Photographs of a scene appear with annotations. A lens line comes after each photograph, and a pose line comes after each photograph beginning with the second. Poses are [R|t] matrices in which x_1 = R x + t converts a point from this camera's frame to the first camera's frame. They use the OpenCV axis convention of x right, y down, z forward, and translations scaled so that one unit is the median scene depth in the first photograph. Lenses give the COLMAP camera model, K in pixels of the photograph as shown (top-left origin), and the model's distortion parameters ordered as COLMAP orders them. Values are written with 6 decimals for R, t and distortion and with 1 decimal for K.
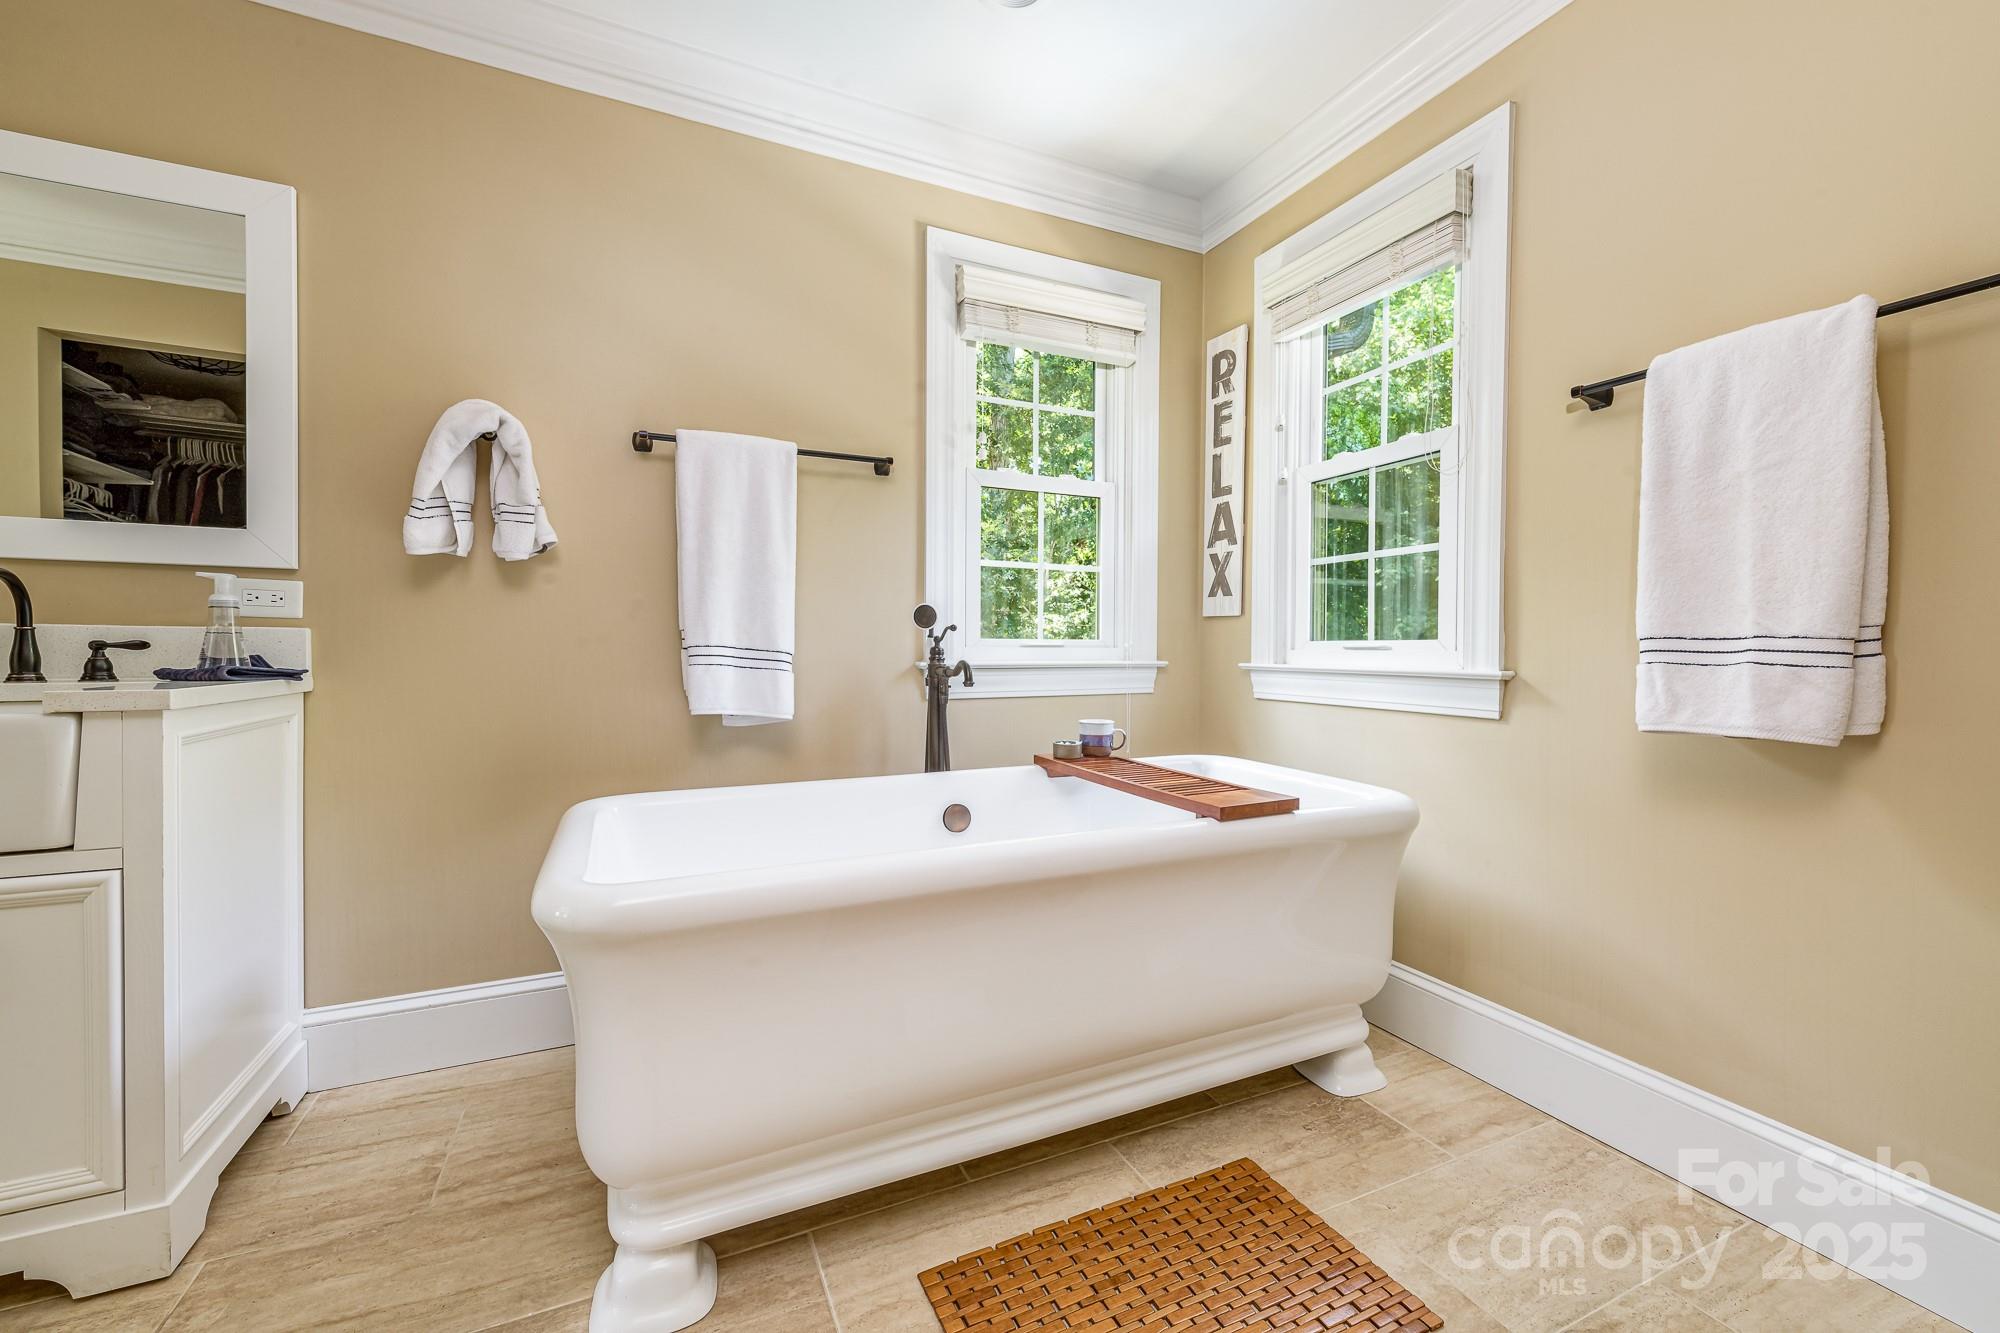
lens RADIAL K [[785.6, 0, 1000.2], [0, 785.6, 659.4], [0, 0, 1]] dist [0.003185, -0.000276]
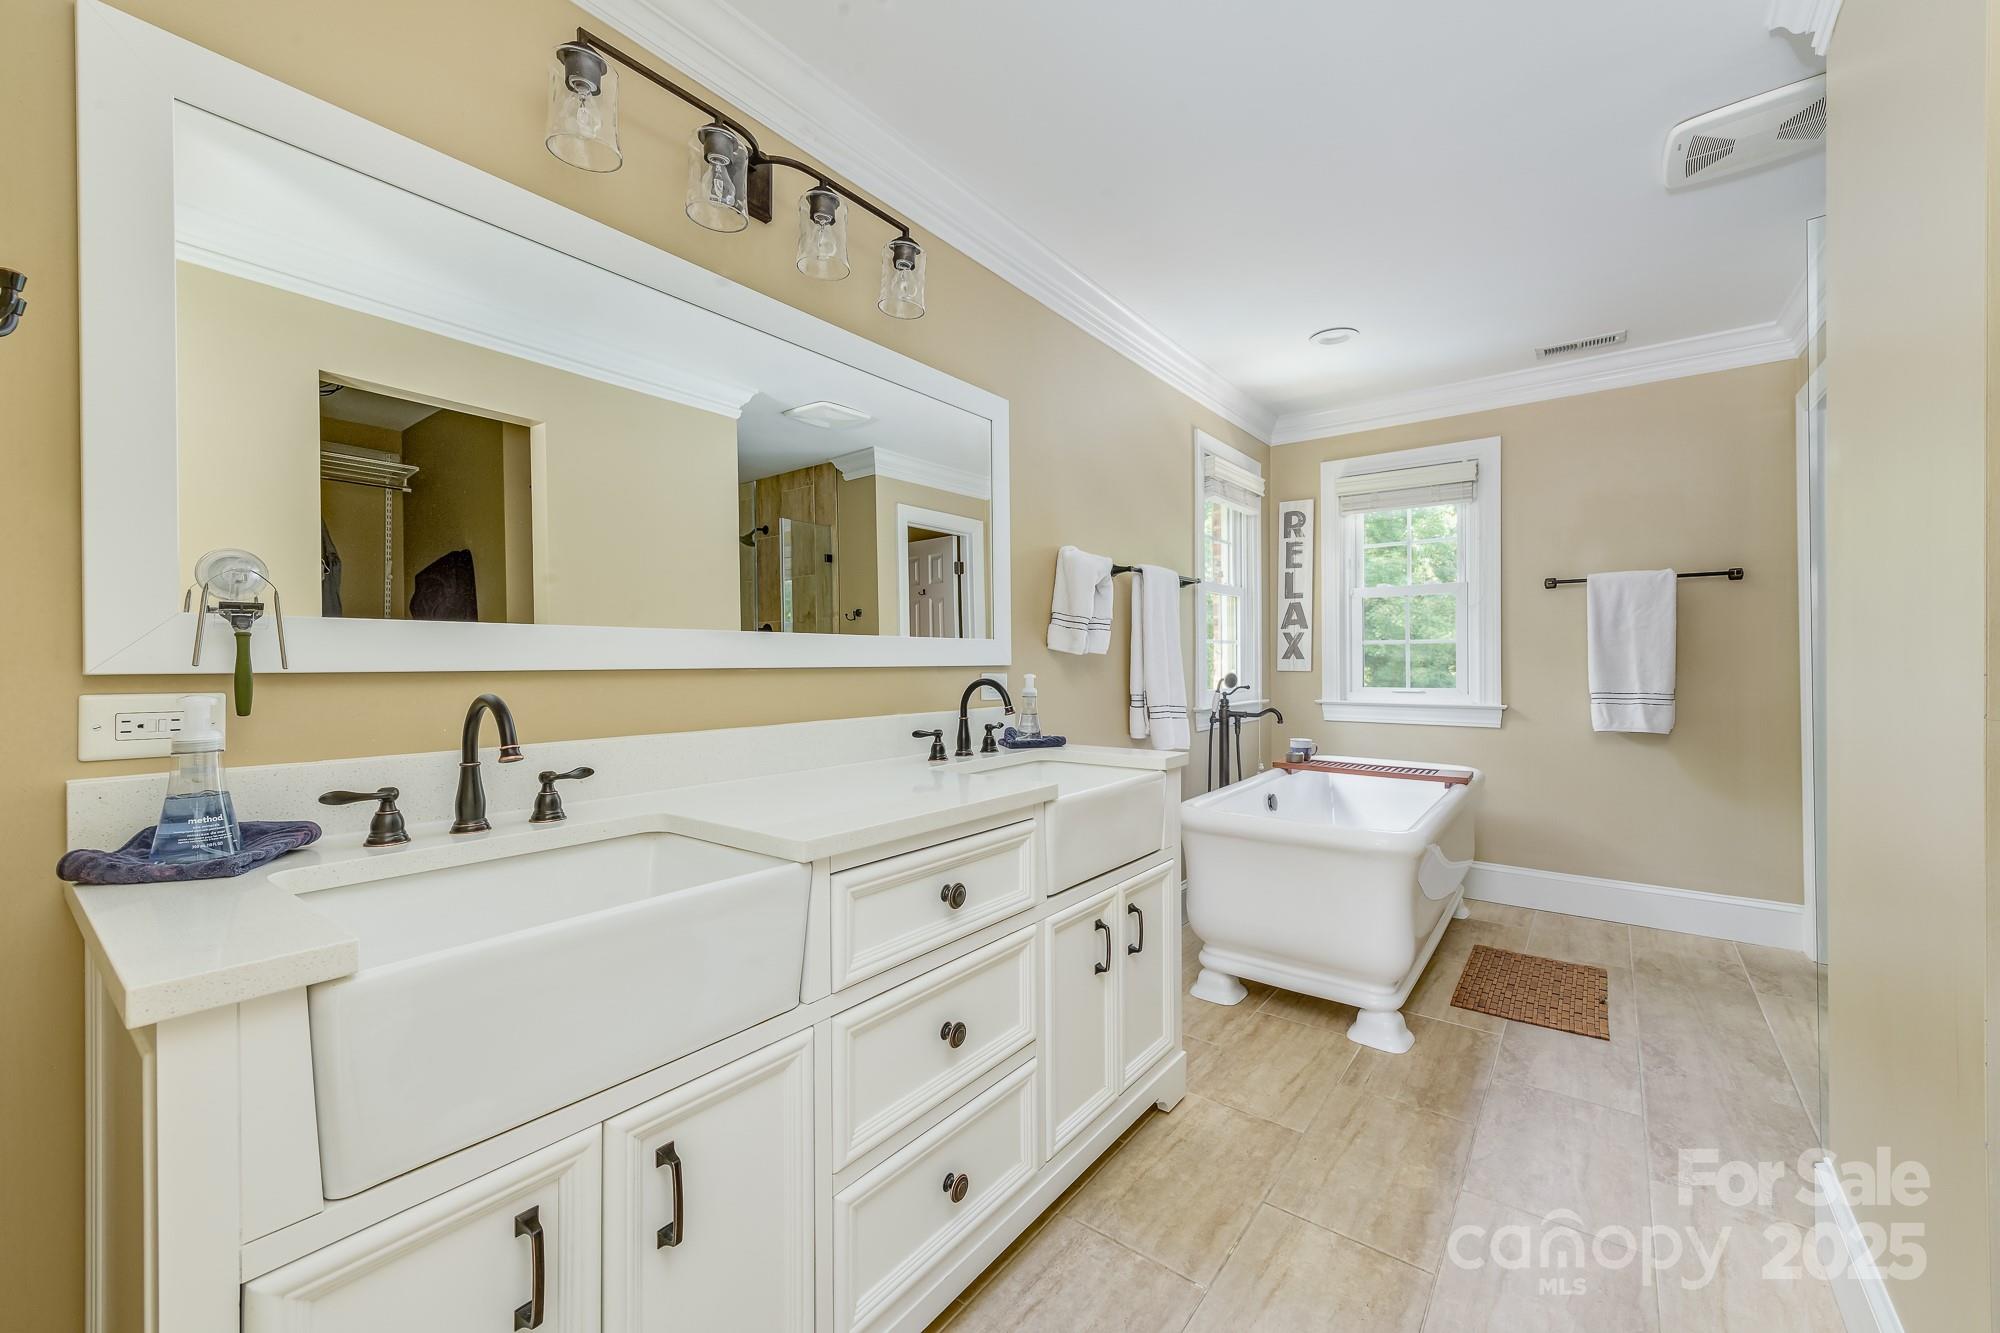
lens RADIAL K [[785.6, 0, 944.6], [0, 785.6, 665.4], [0, 0, 1]] dist [0.003185, -0.000276]
pose [[0.895142, -0.014801, 0.445536, -1.177742], [0.017103, 0.999853, -0.001145, -0.082370], [-0.445453, 0.008645, 0.895263, -0.158899]]
